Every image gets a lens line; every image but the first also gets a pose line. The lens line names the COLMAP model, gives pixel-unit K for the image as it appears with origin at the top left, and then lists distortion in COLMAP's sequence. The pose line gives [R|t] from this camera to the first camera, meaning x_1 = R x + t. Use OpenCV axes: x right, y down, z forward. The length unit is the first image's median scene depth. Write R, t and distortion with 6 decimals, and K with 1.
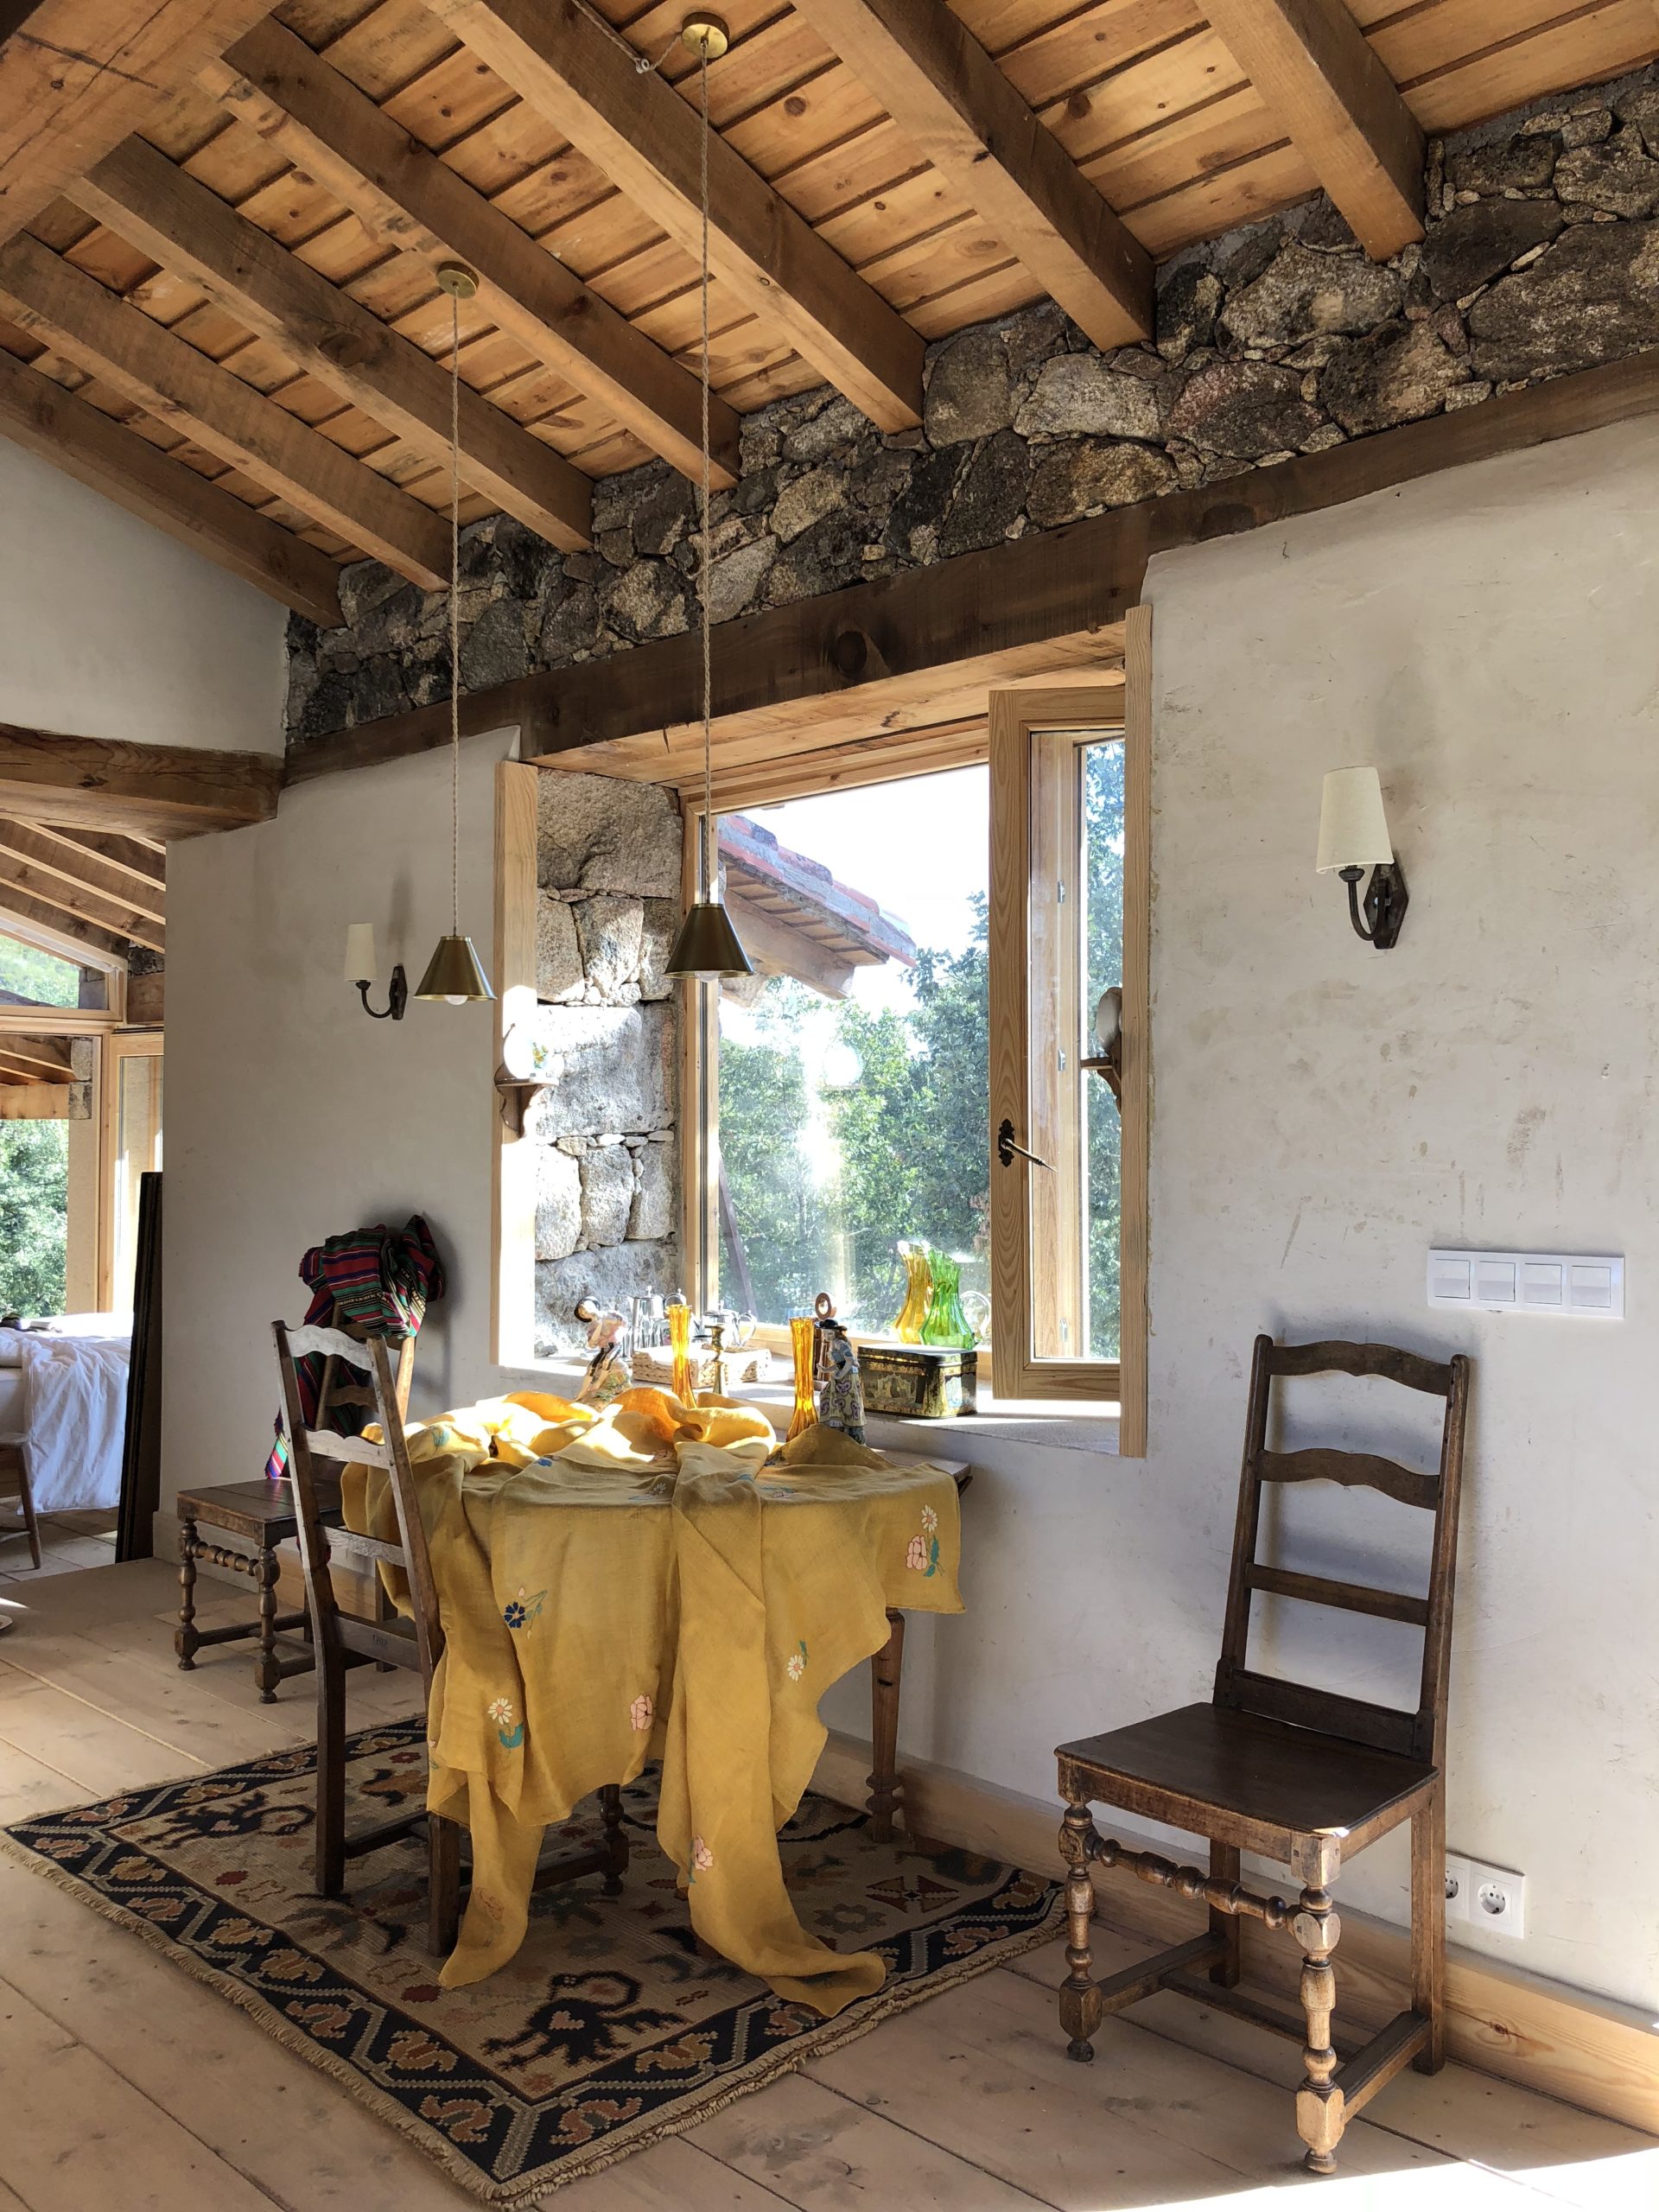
lens RADIAL K [[1776.9, 0, 827.3], [0, 1776.9, 1080.9], [0, 0, 1]] dist [0.018694, -0.035780]
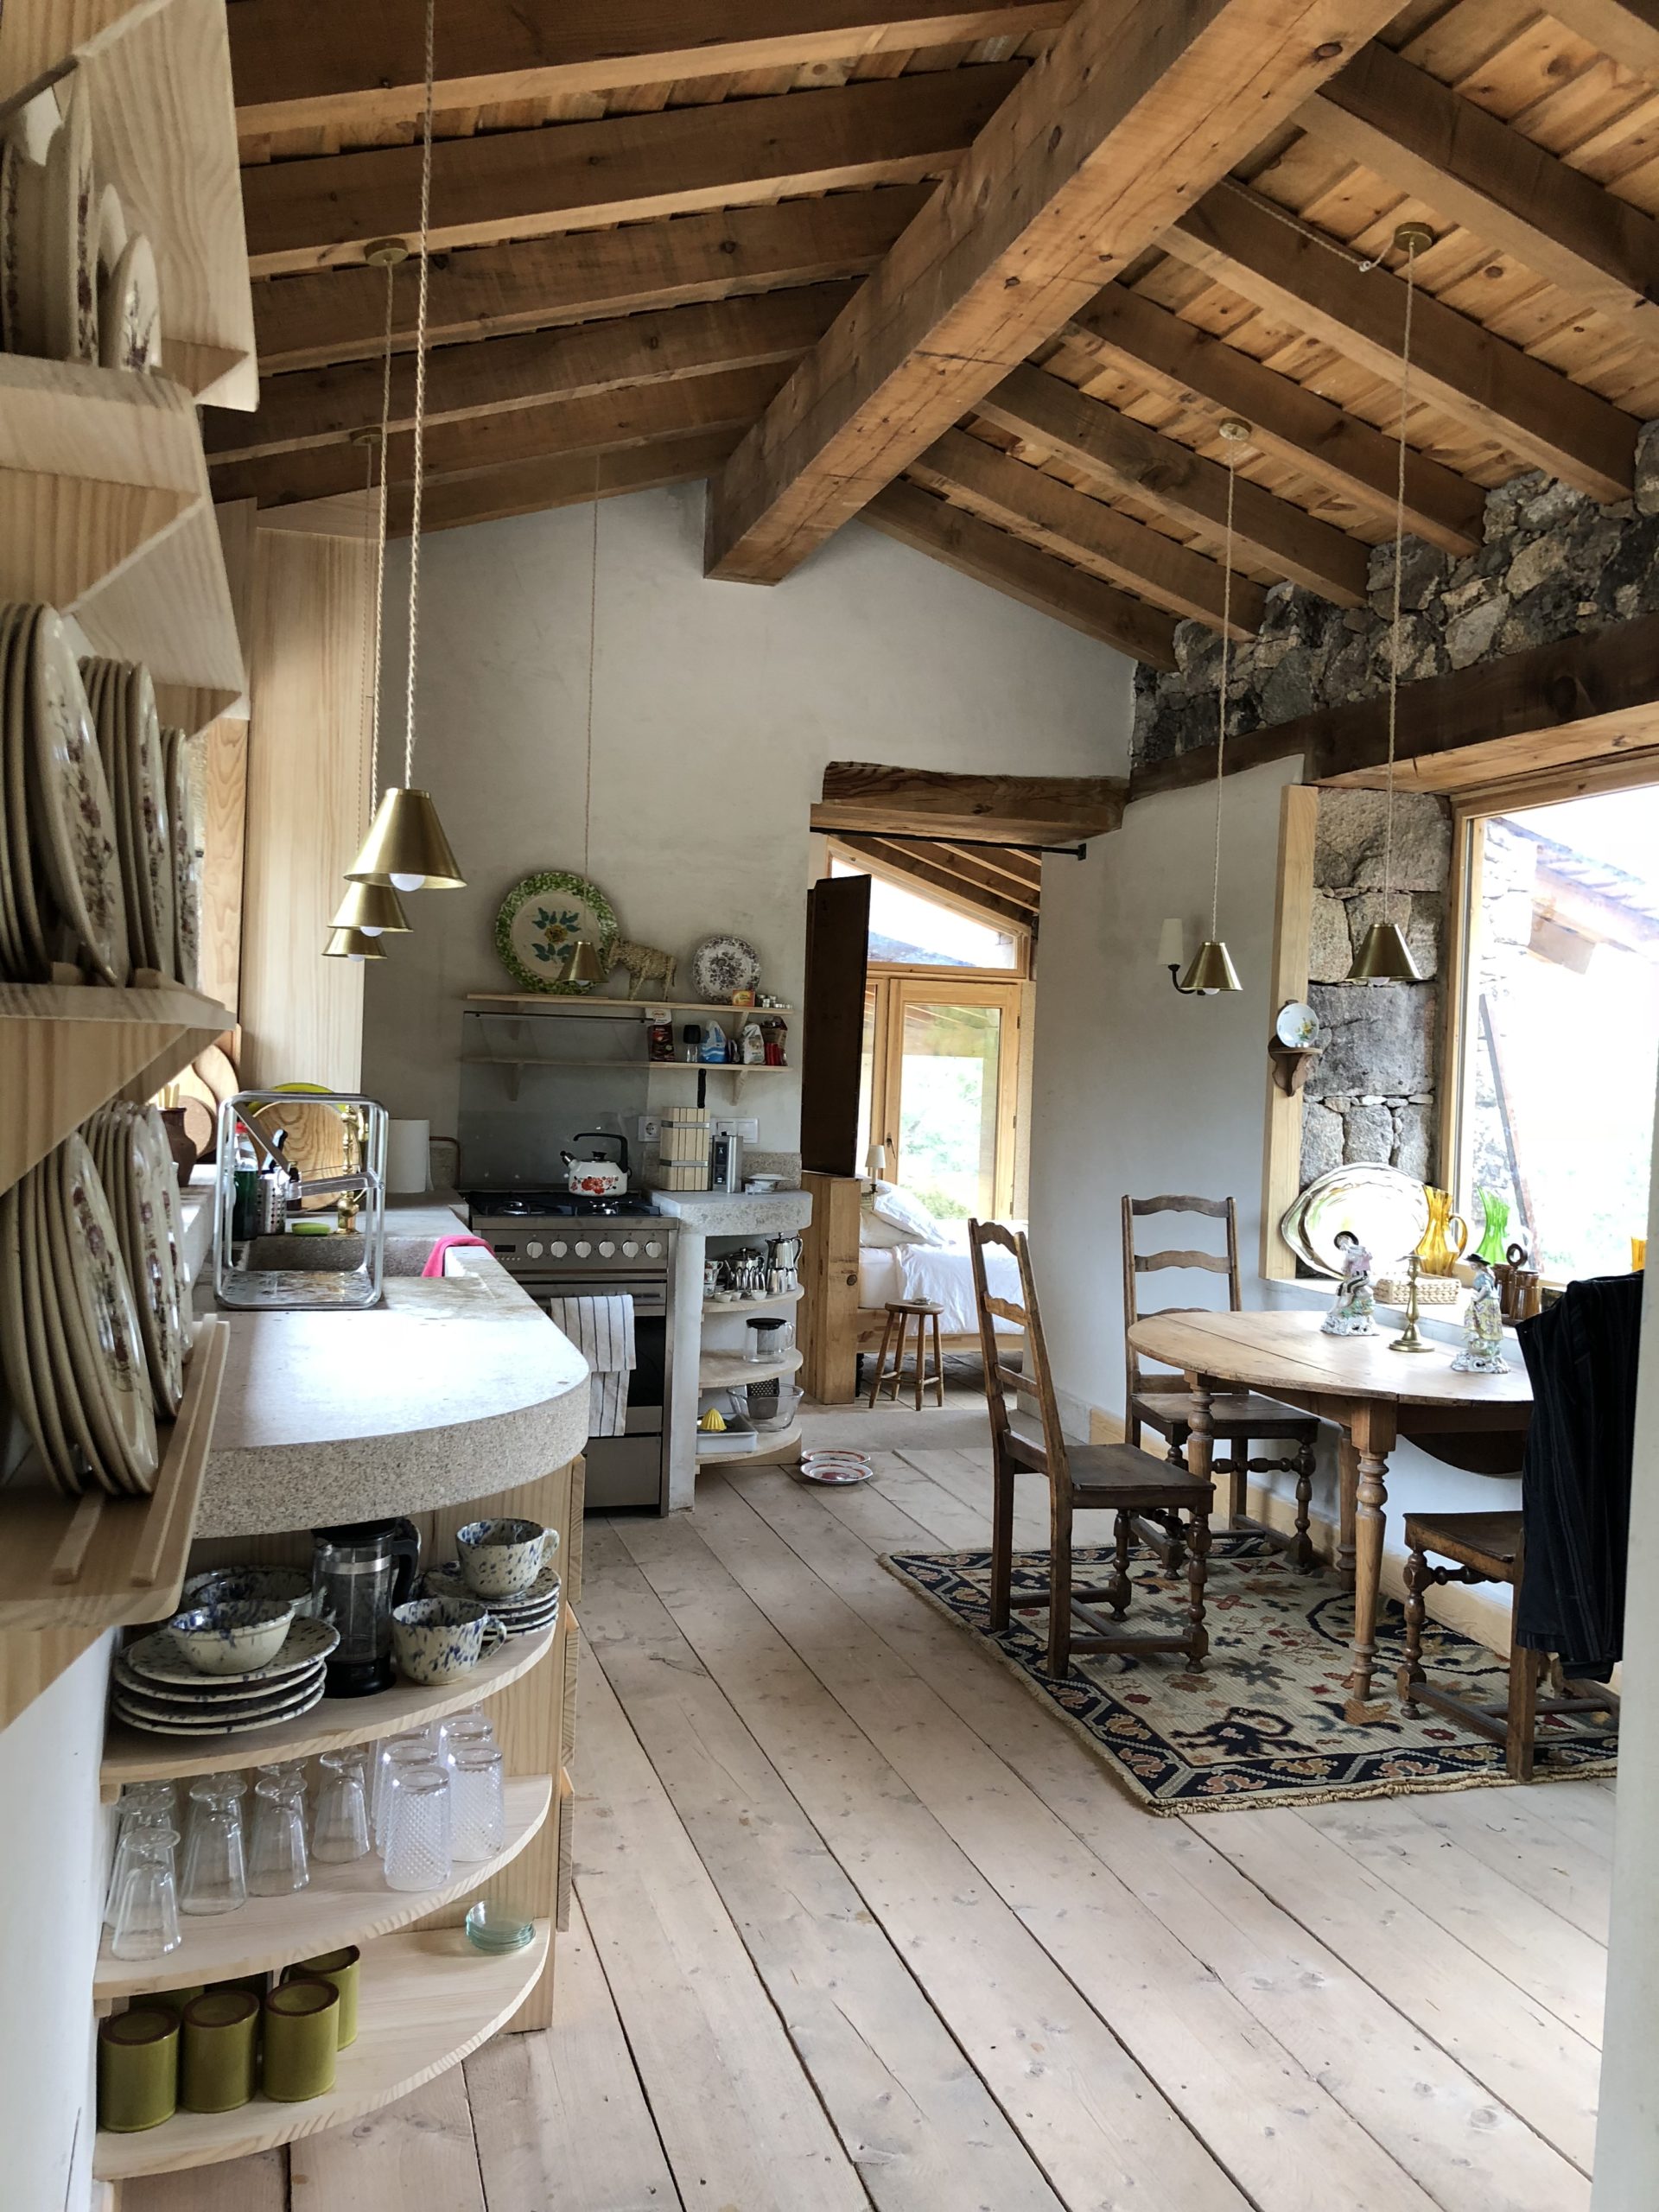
lens RADIAL K [[1776.9, 0, 827.3], [0, 1776.9, 1080.9], [0, 0, 1]] dist [0.018694, -0.035780]
pose [[0.873844, 0.040699, -0.484500, 0.162880], [-0.024145, 0.998893, 0.040362, -0.022859], [0.485606, -0.023571, 0.873860, -0.255533]]
